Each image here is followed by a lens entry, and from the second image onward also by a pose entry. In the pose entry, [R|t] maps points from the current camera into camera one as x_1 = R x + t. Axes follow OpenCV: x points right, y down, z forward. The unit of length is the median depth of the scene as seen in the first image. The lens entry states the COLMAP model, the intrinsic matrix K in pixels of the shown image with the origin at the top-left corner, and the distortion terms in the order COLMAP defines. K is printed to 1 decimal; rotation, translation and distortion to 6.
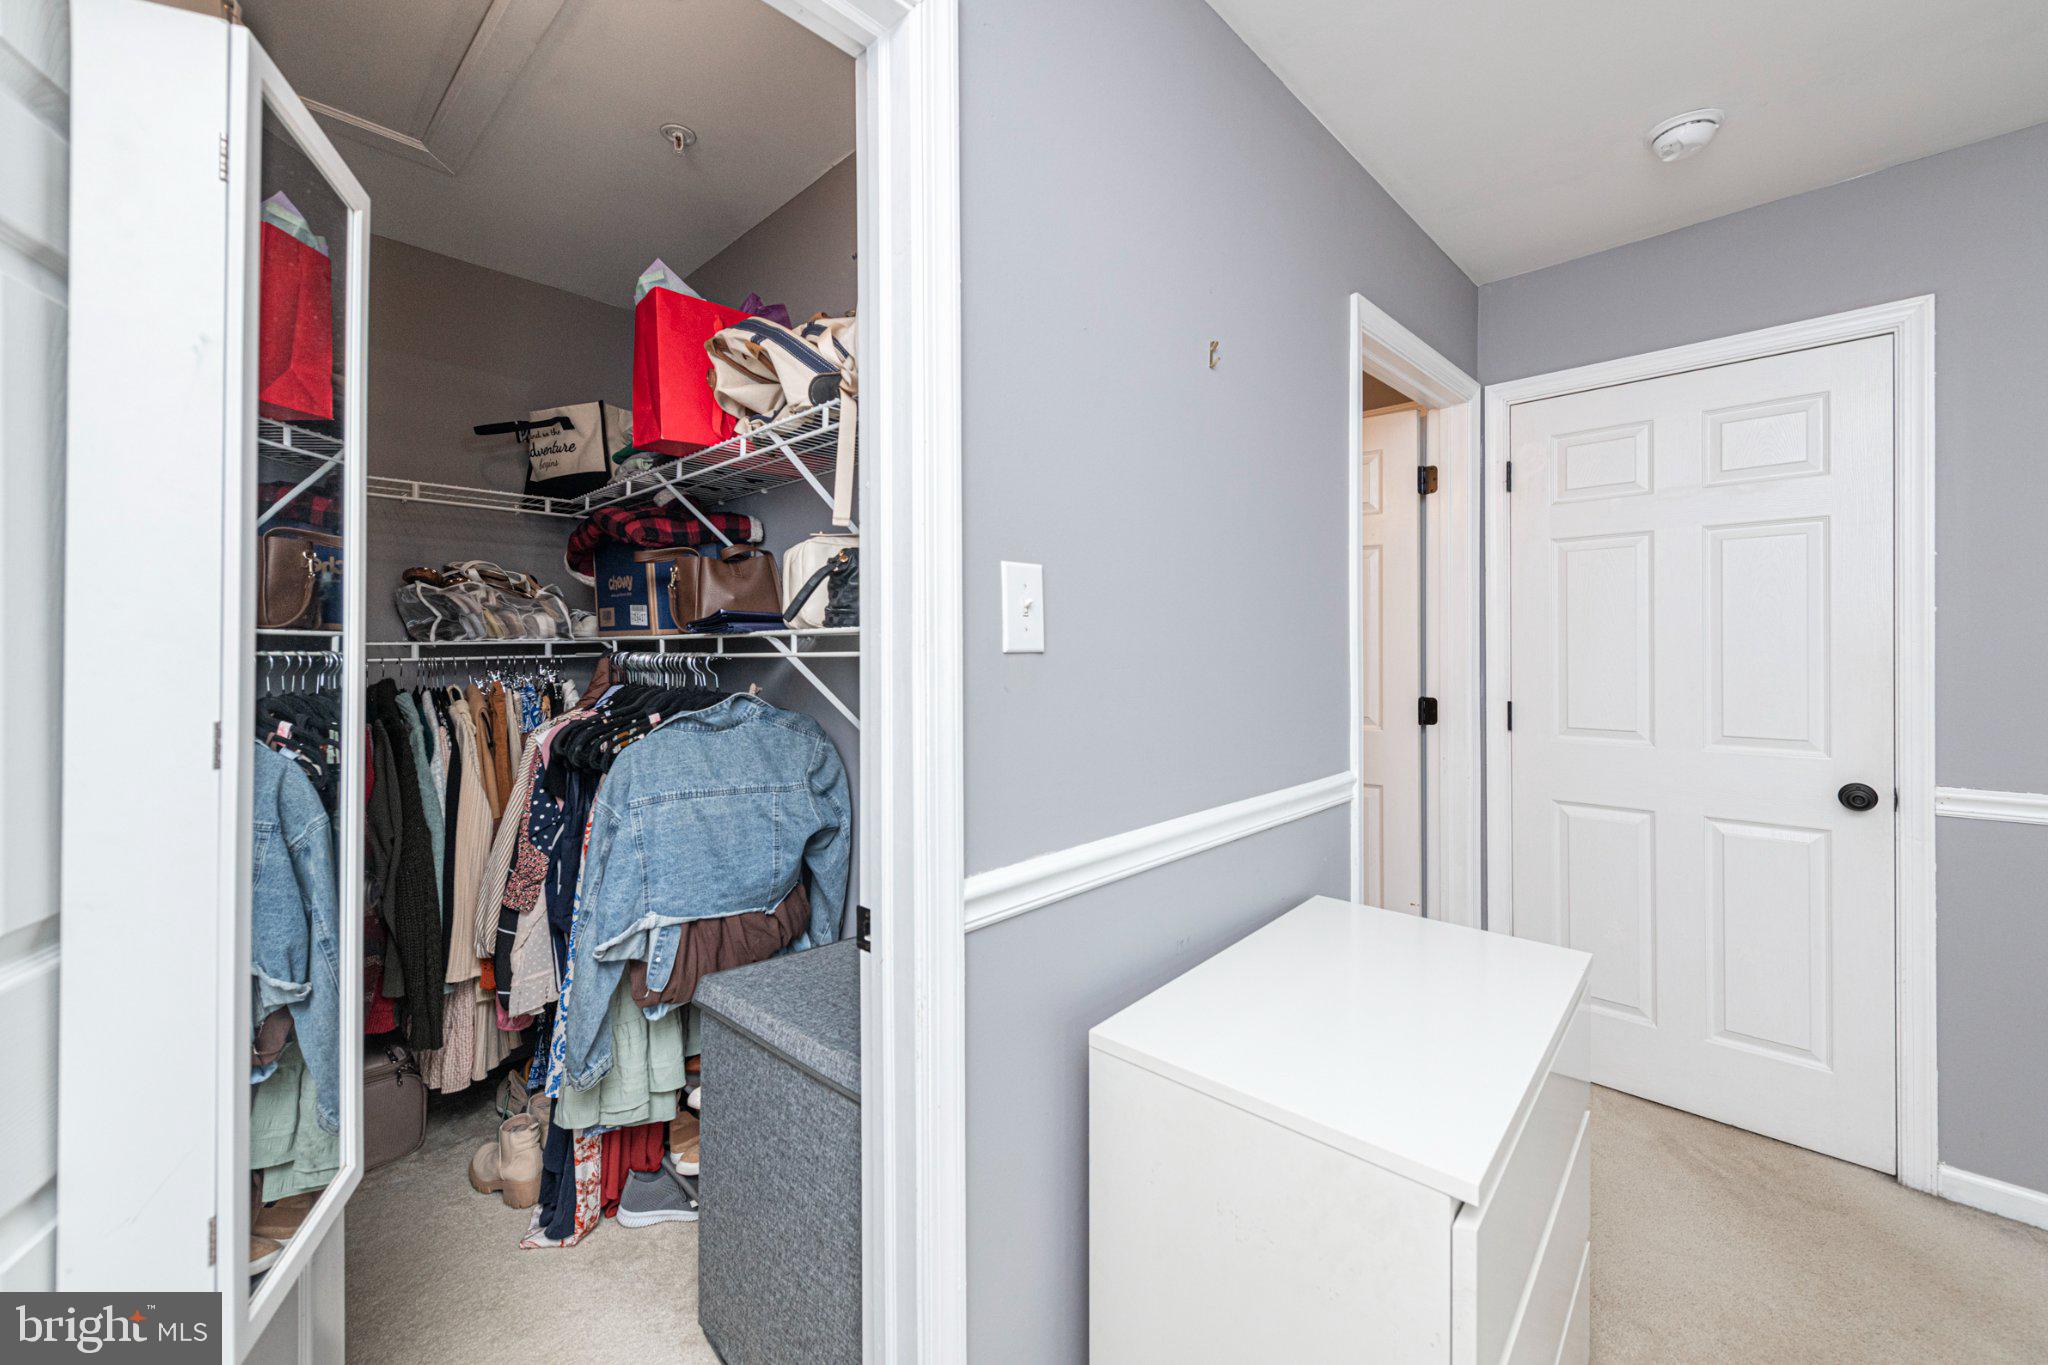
lens RADIAL K [[785.3, 0, 1023.4], [0, 785.3, 655.2], [0, 0, 1]] dist [0.018521, 0.000157]
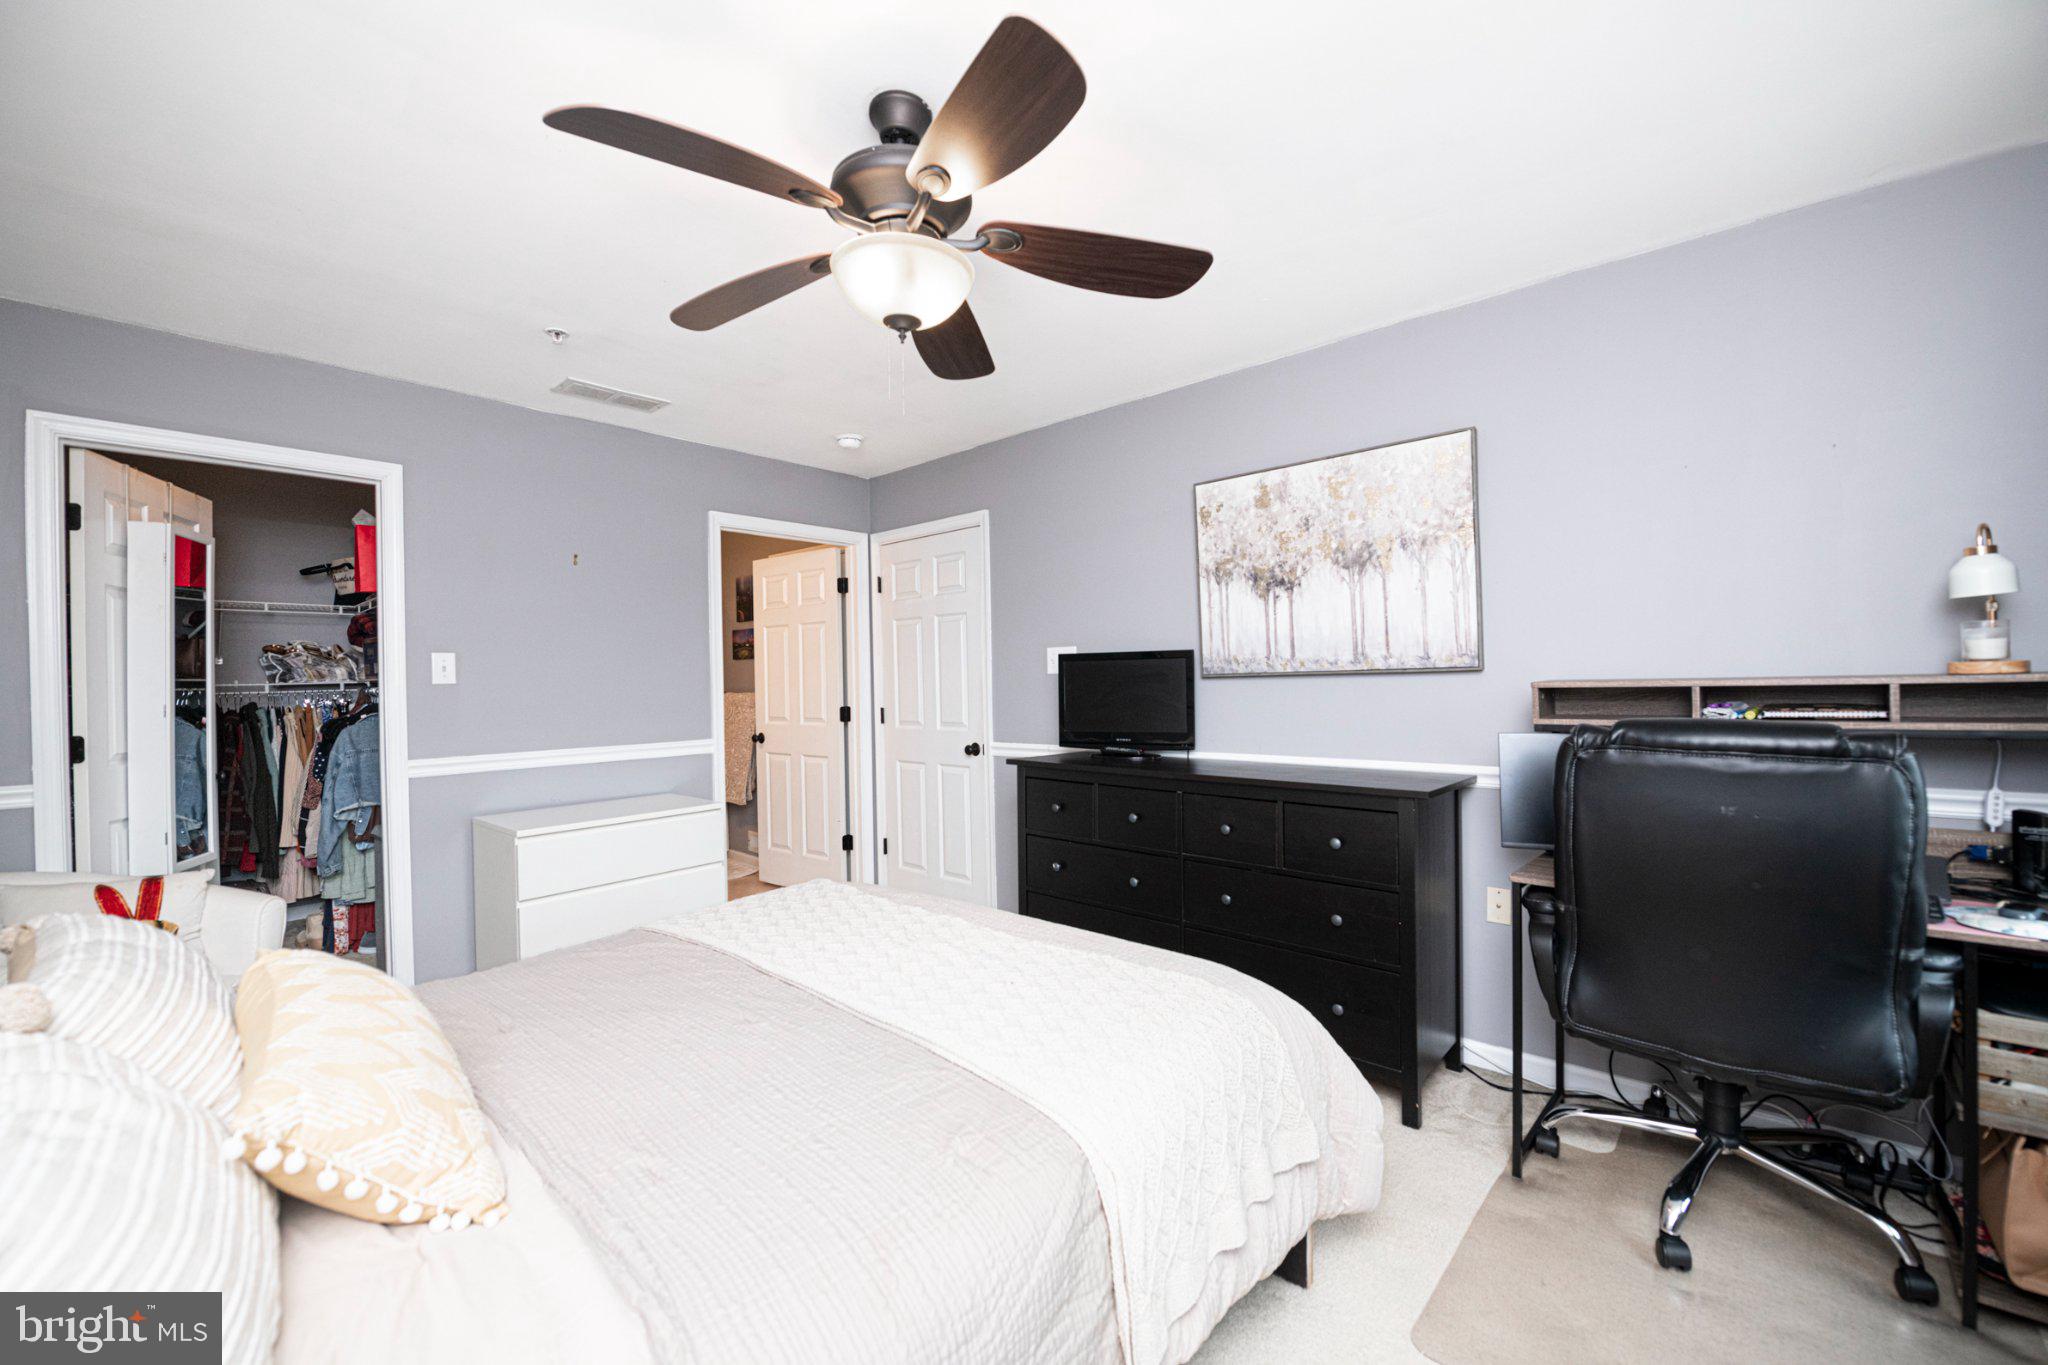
lens RADIAL K [[816.4, 0, 1022.0], [0, 816.4, 683.0], [0, 0, 1]] dist [0.001026, 0.000012]
pose [[0.999854, -0.013340, 0.010635, 1.146837], [0.013336, 0.999911, 0.000476, 0.006388], [-0.010641, -0.000335, 0.999943, -1.108081]]
